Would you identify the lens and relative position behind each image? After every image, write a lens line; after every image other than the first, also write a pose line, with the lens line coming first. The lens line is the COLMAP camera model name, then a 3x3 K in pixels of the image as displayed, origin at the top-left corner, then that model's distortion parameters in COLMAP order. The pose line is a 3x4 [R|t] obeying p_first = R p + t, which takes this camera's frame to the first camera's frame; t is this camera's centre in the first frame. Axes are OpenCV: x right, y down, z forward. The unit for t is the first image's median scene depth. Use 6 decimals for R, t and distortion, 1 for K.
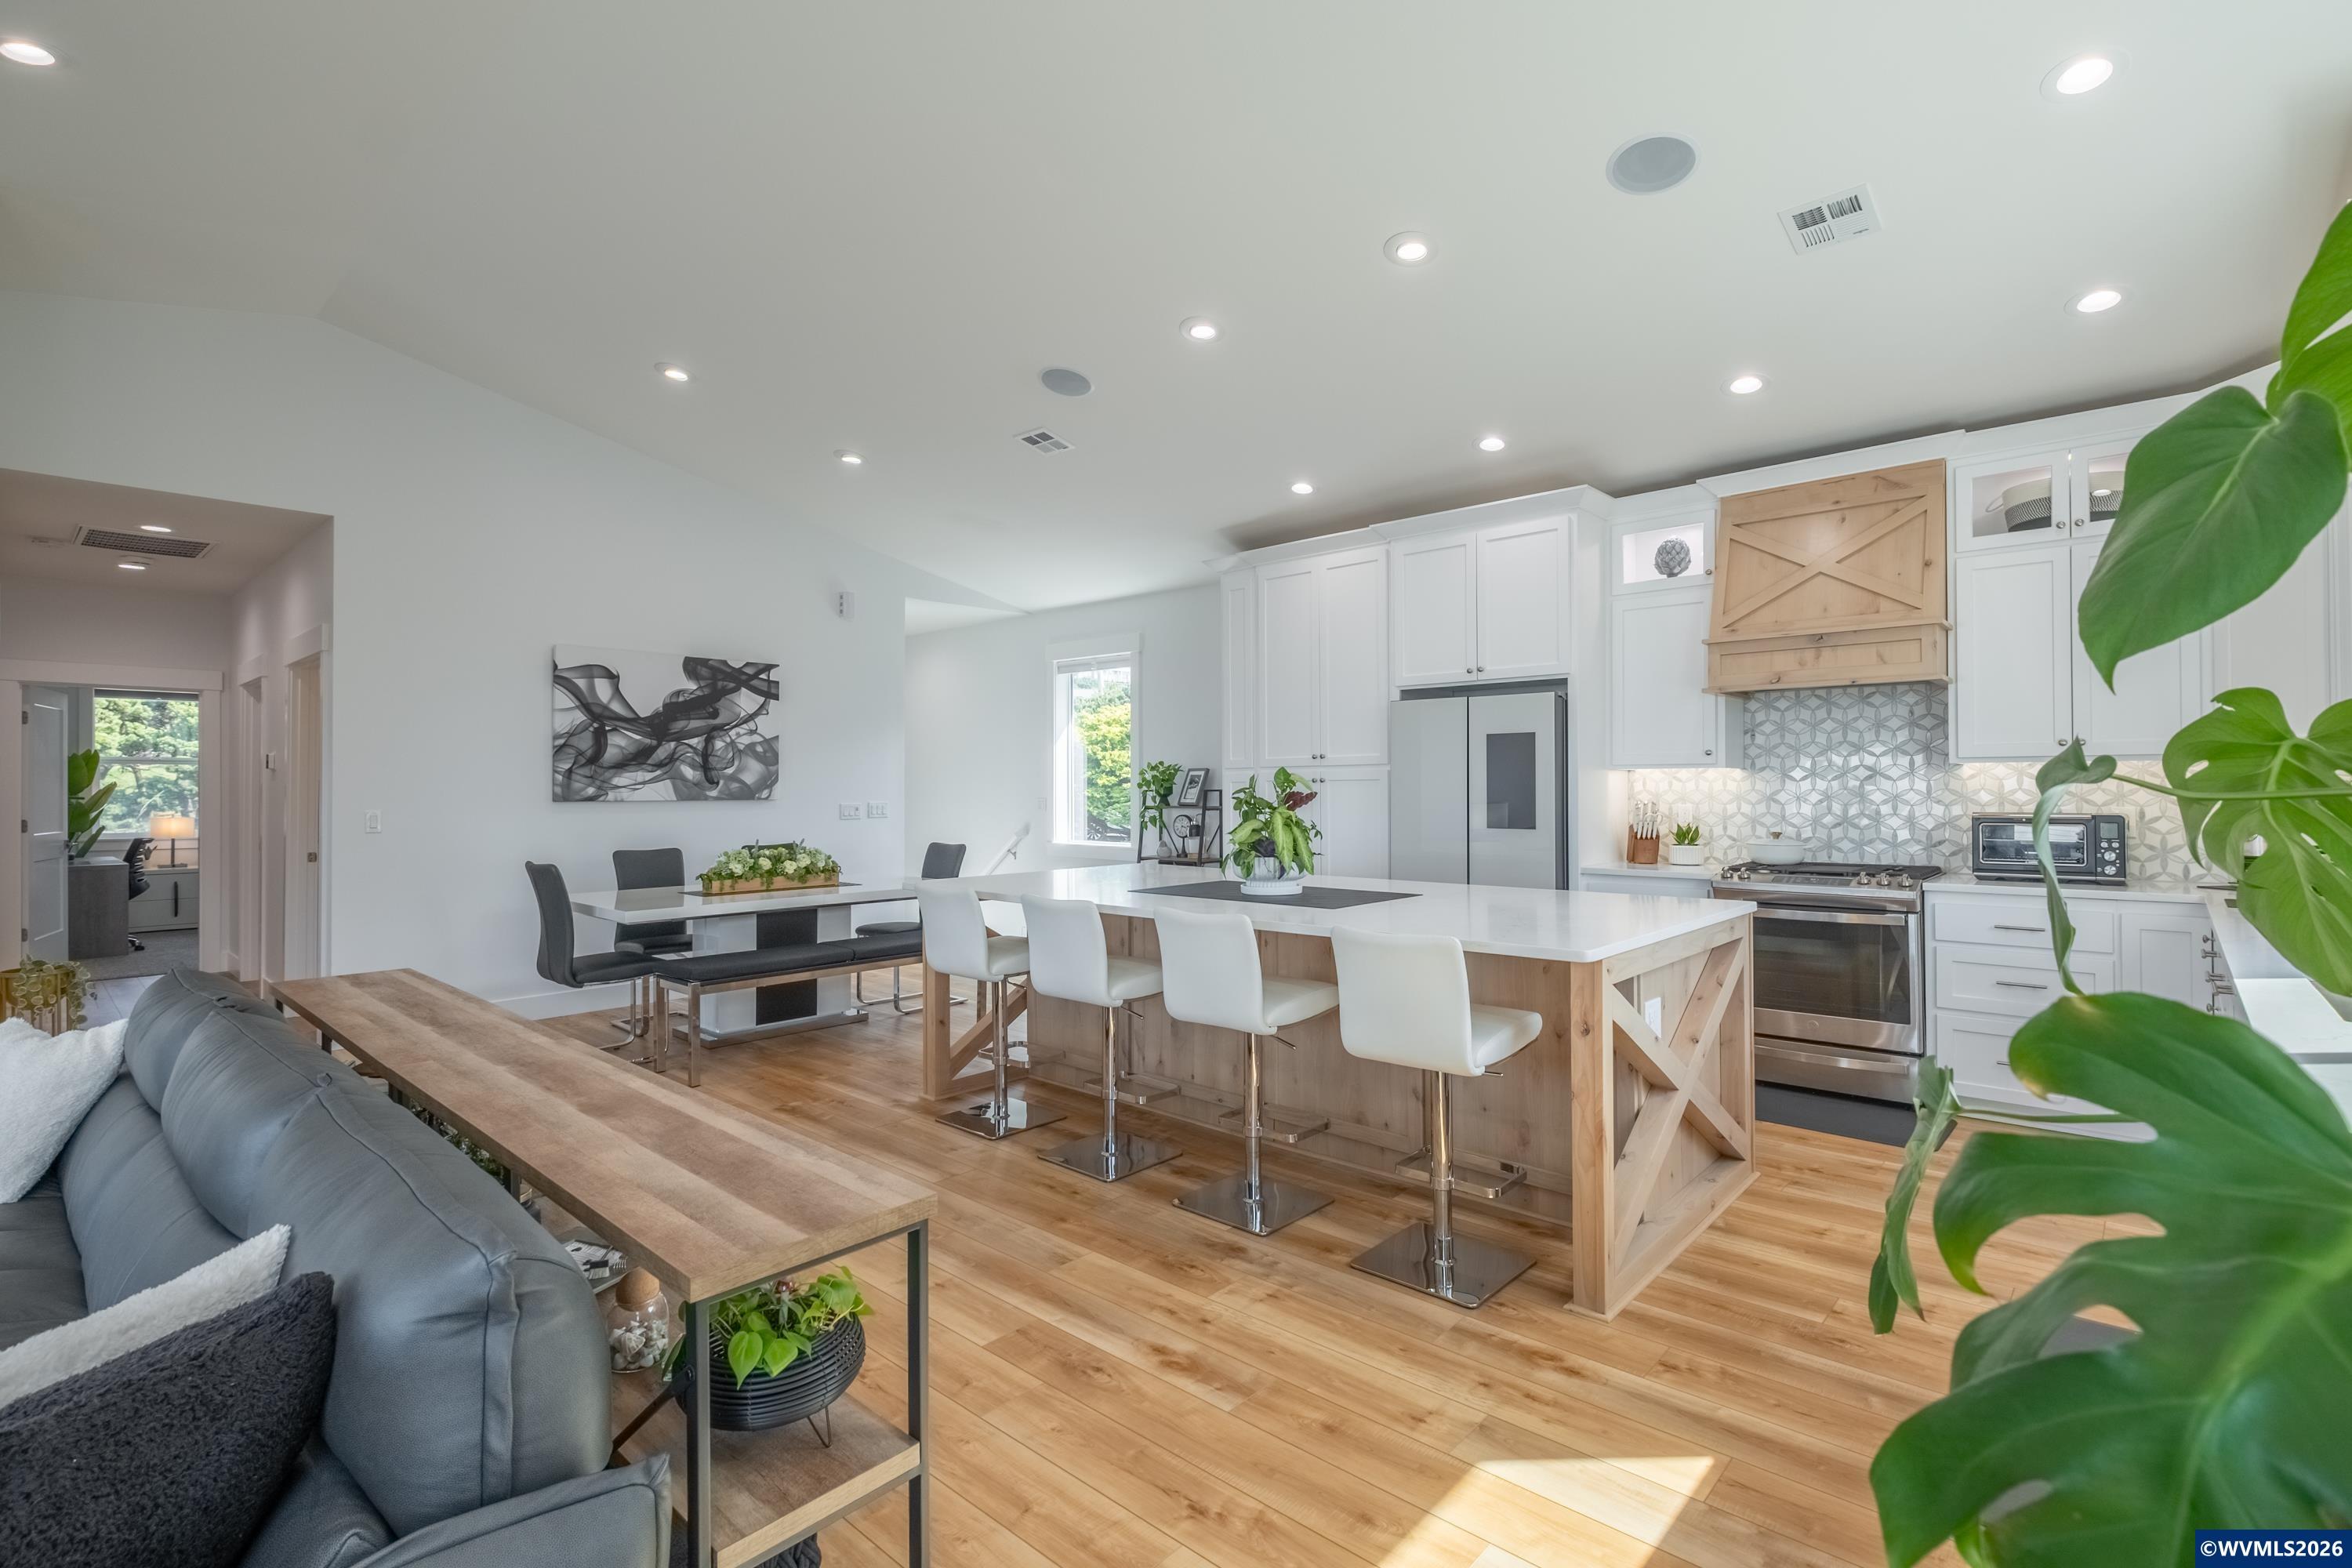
lens RADIAL K [[1065.7, 0, 1187.9], [0, 1065.7, 781.5], [0, 0, 1]] dist [0.002080, -0.002932]
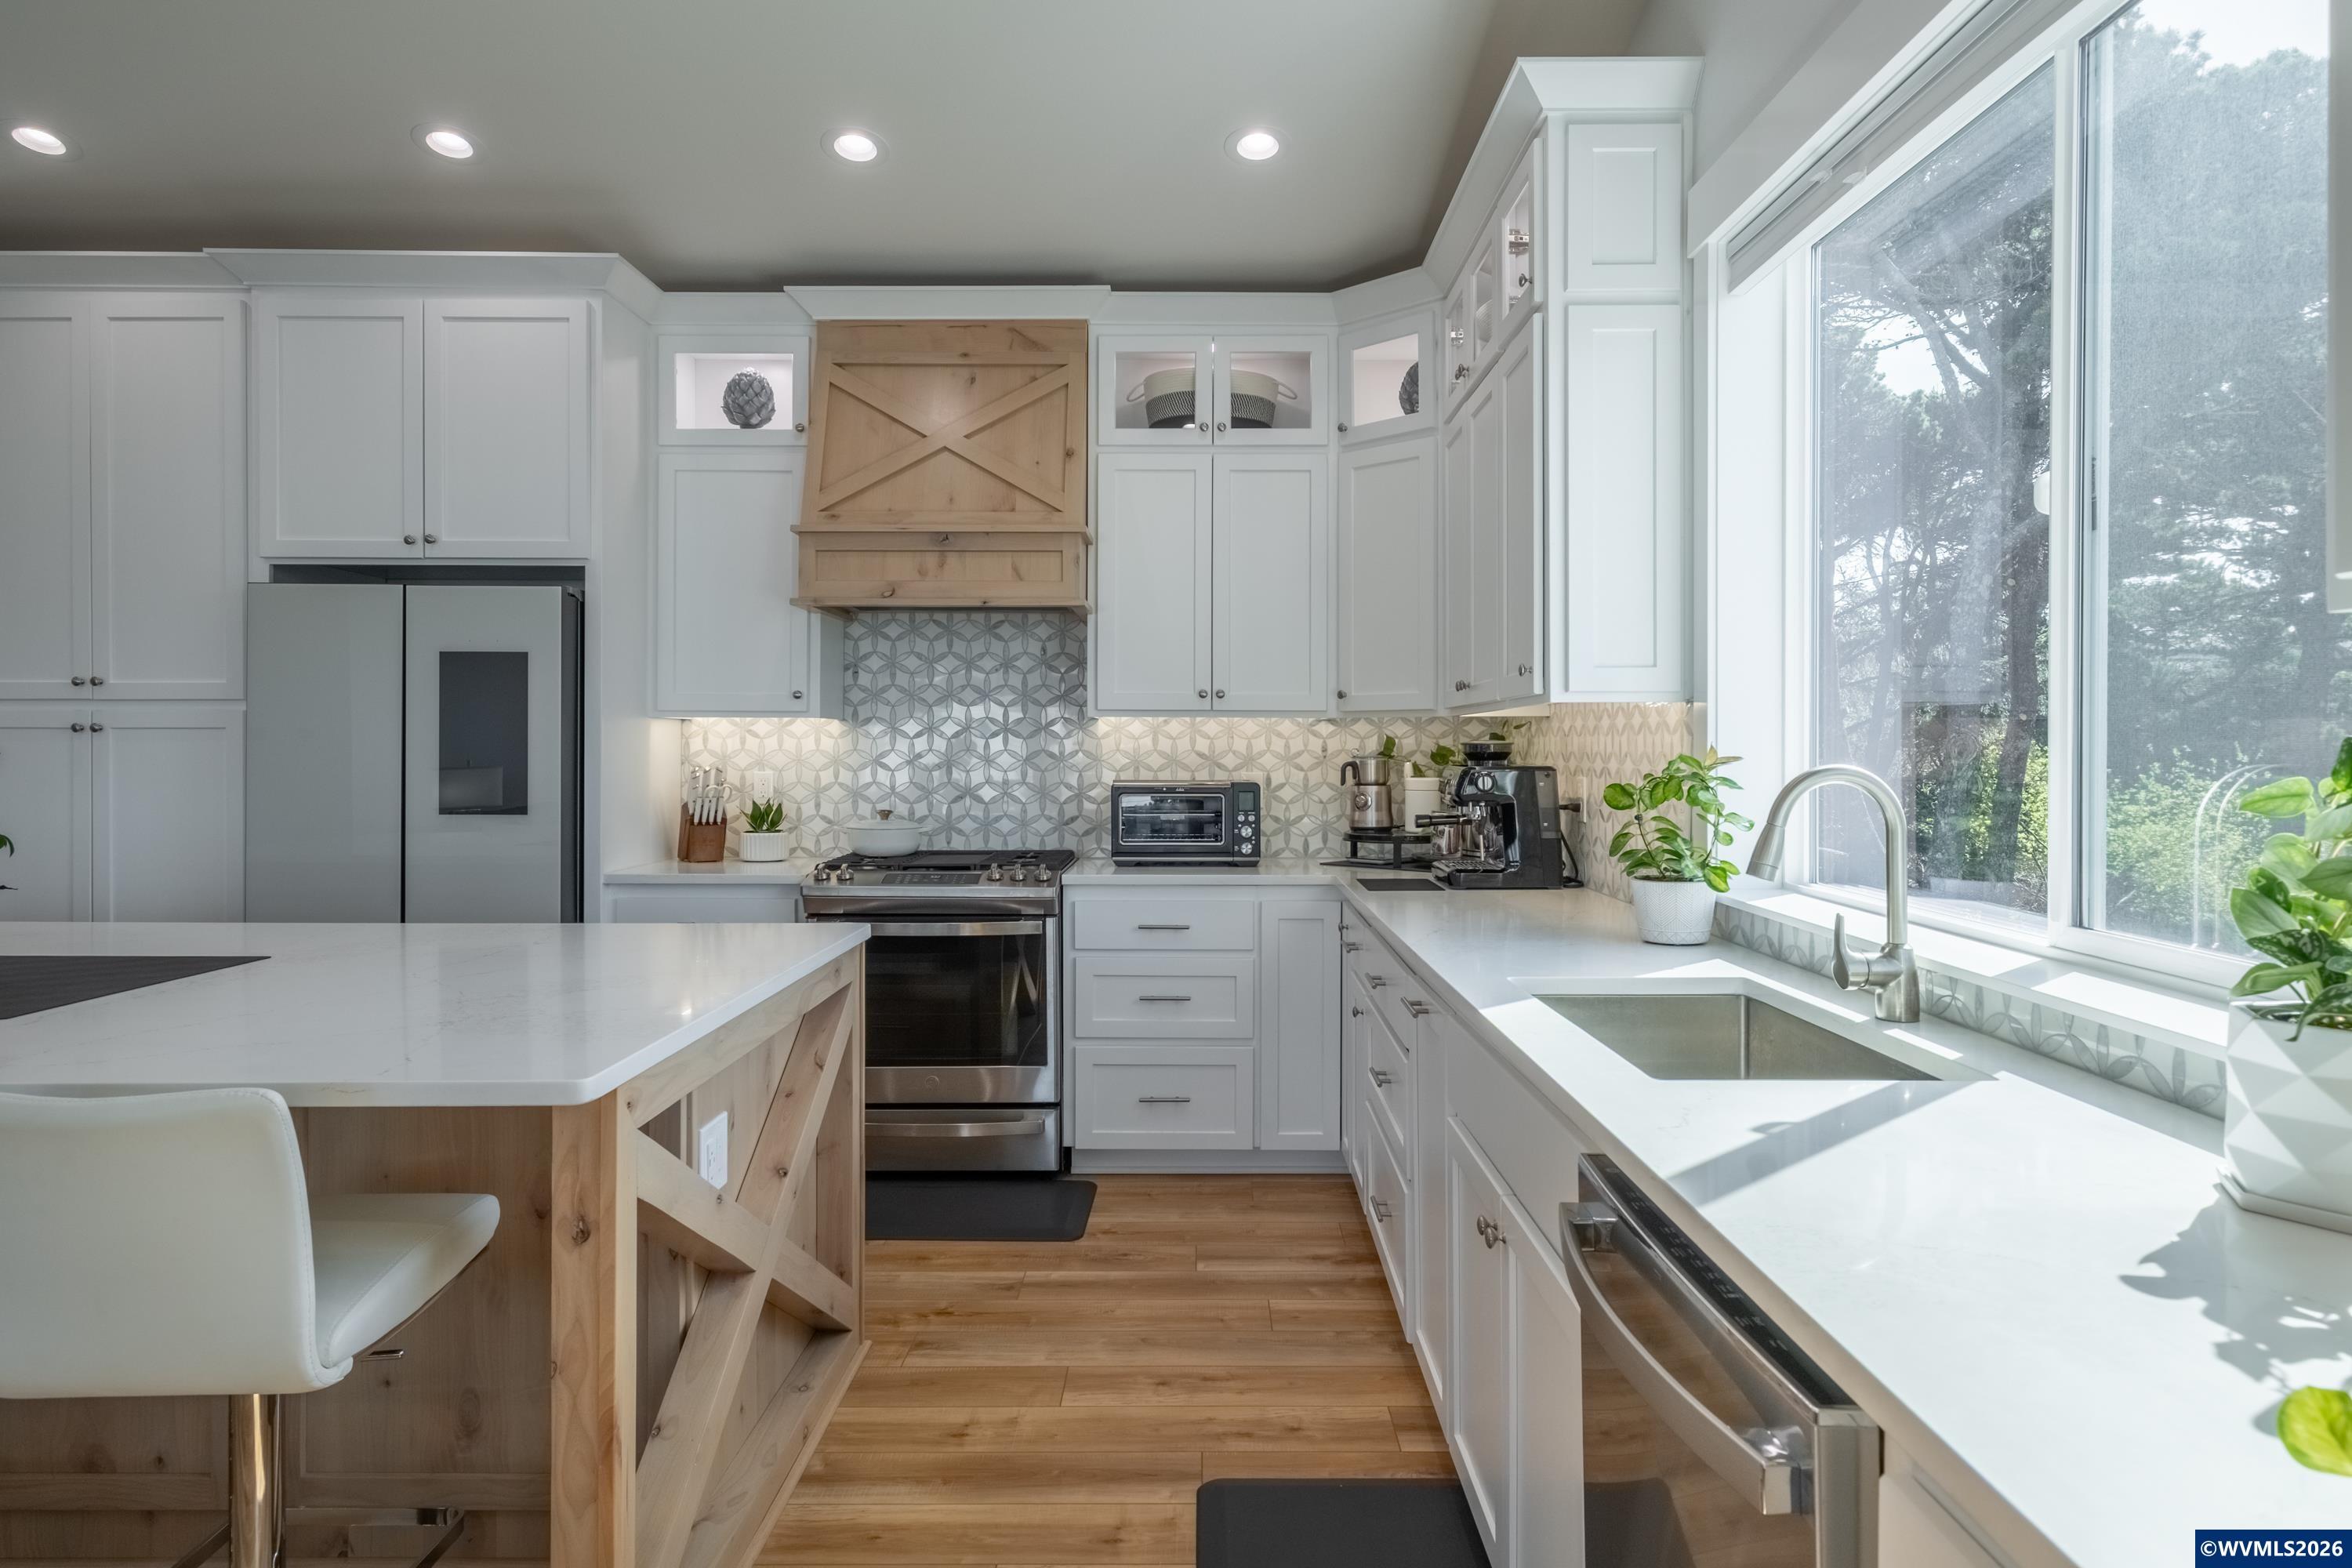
lens RADIAL K [[1405.3, 0, 1178.0], [0, 1405.3, 751.5], [0, 0, 1]] dist [0.004886, 0.005247]
pose [[0.746675, 0.004093, 0.665176, 0.083703], [-0.010687, 0.999926, 0.005843, 0.001203], [-0.665103, -0.011471, 0.746663, 0.191483]]
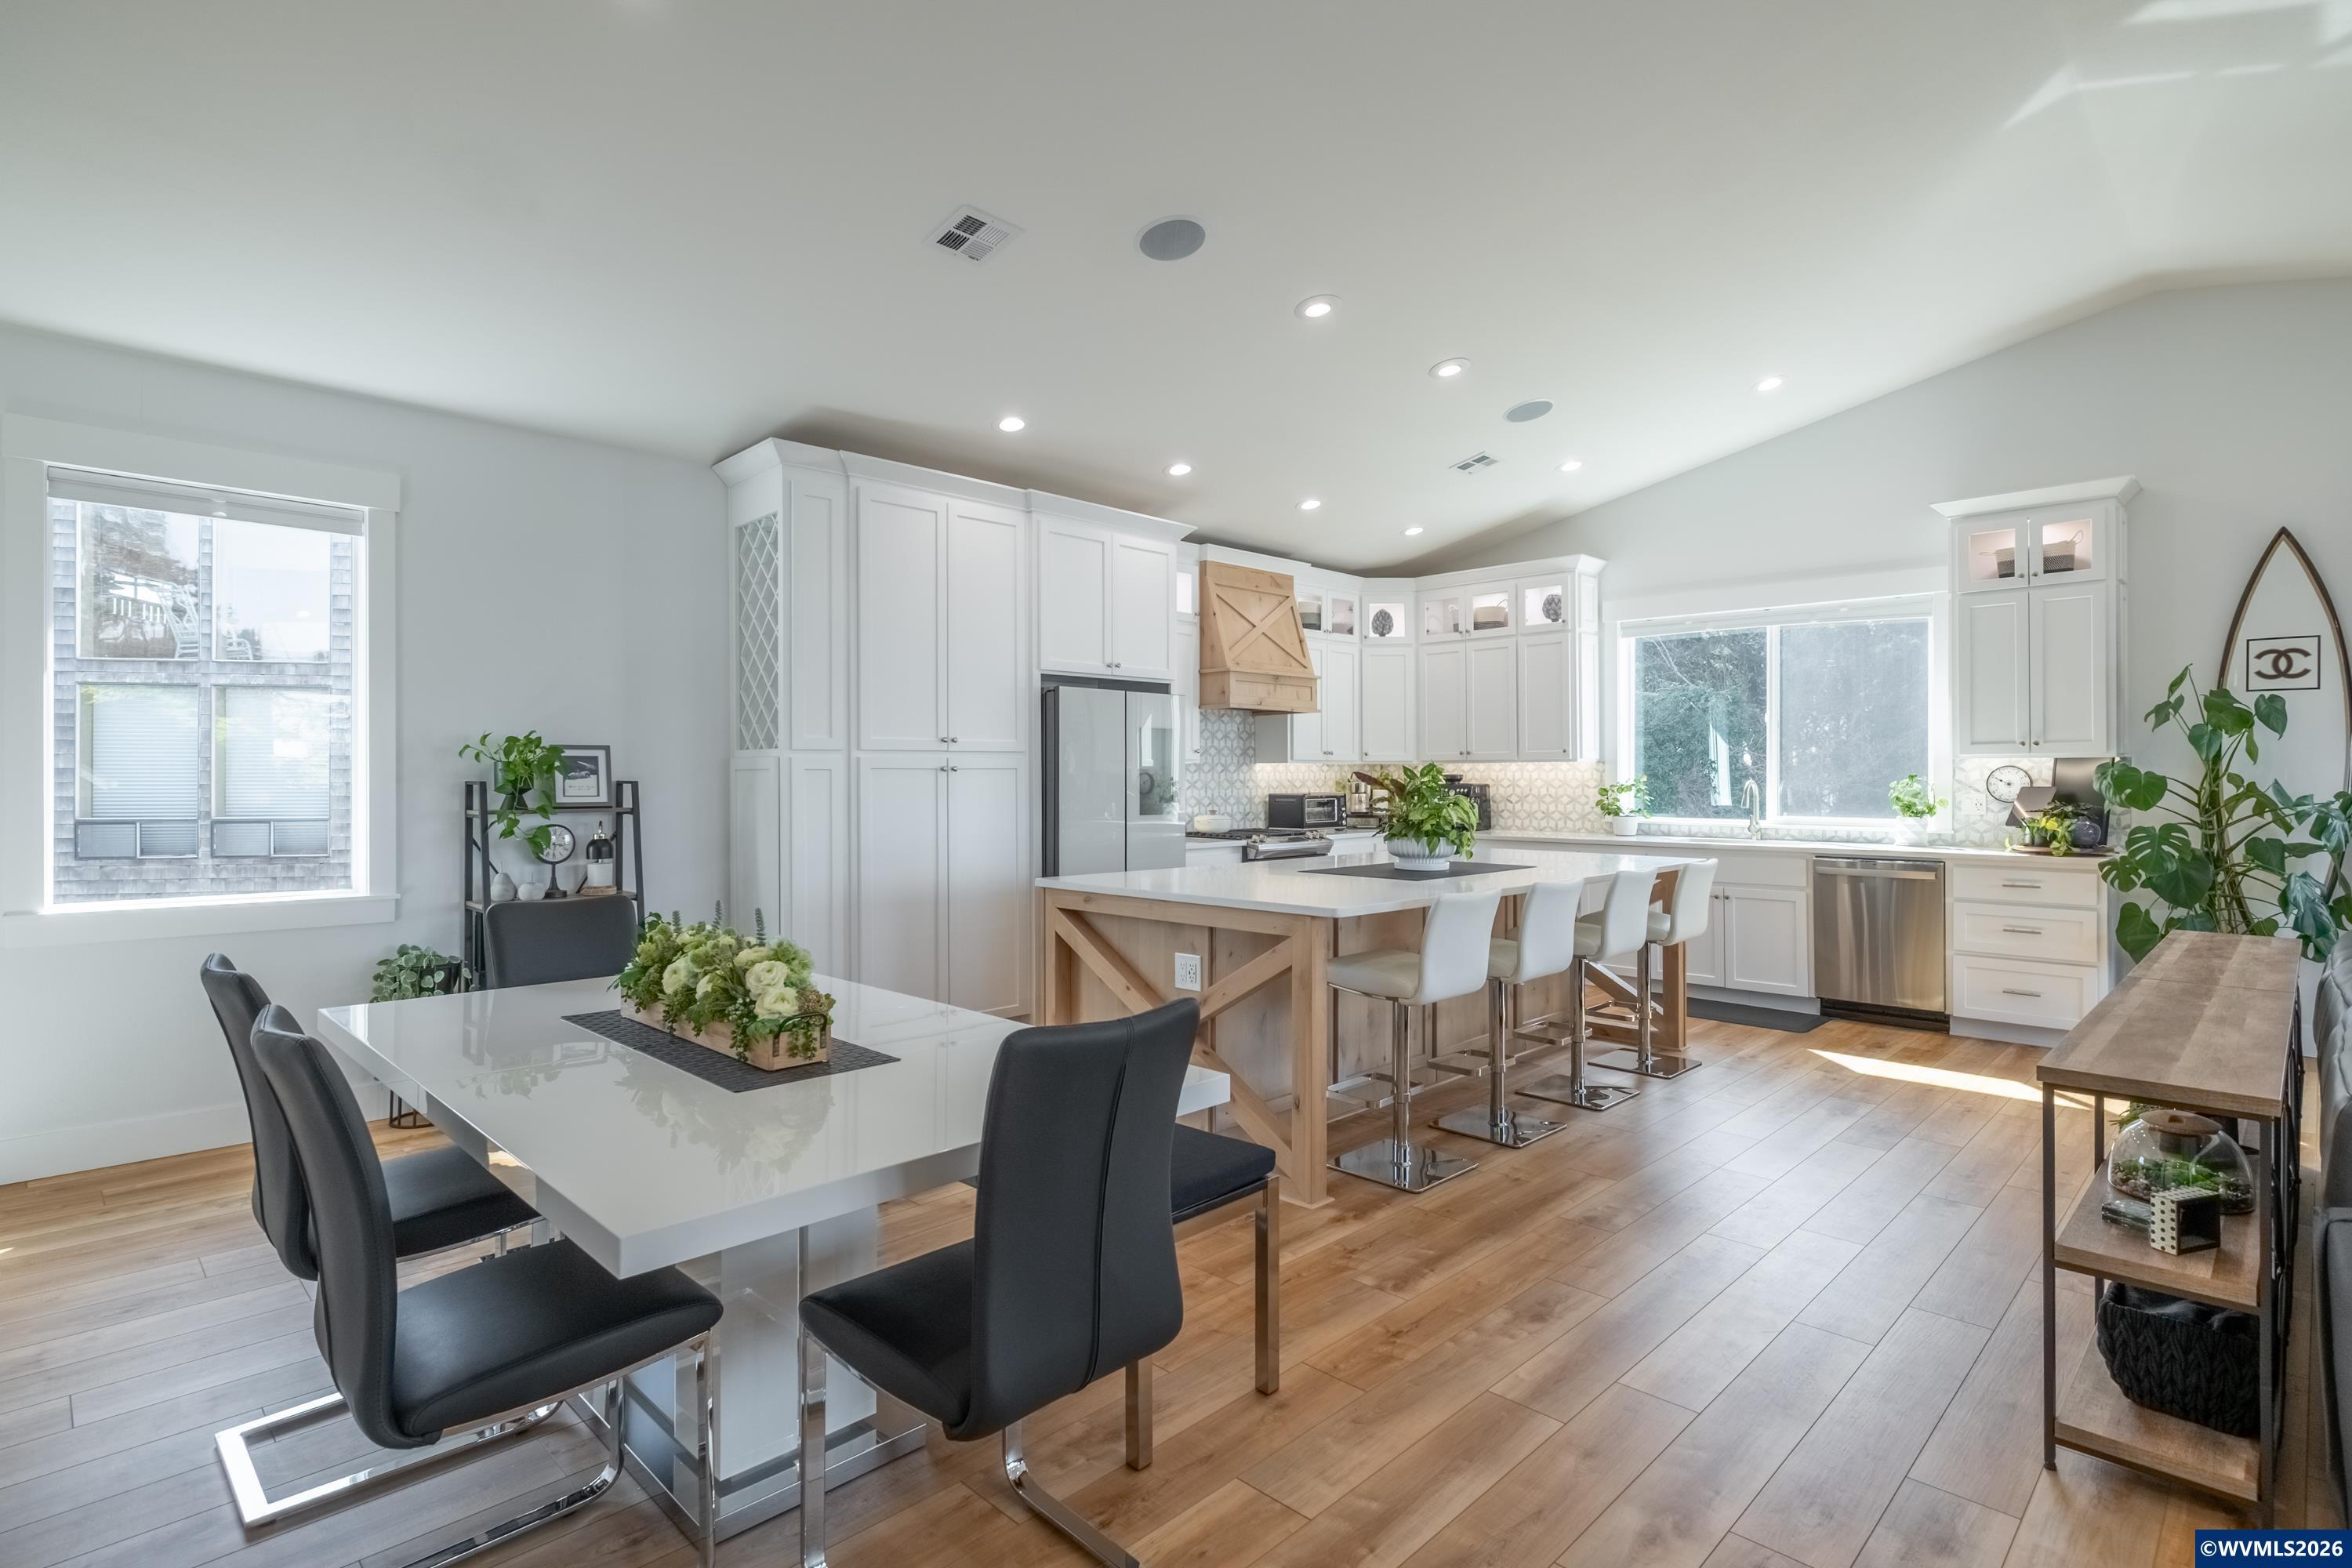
lens RADIAL K [[1150.6, 0, 1178.9], [0, 1150.6, 771.7], [0, 0, 1]] dist [0.006063, 0.000192]
pose [[0.051389, 0.005855, 0.998662, -1.030130], [-0.005819, 0.999968, -0.005563, 0.006858], [-0.998662, -0.005526, 0.051421, 1.054446]]
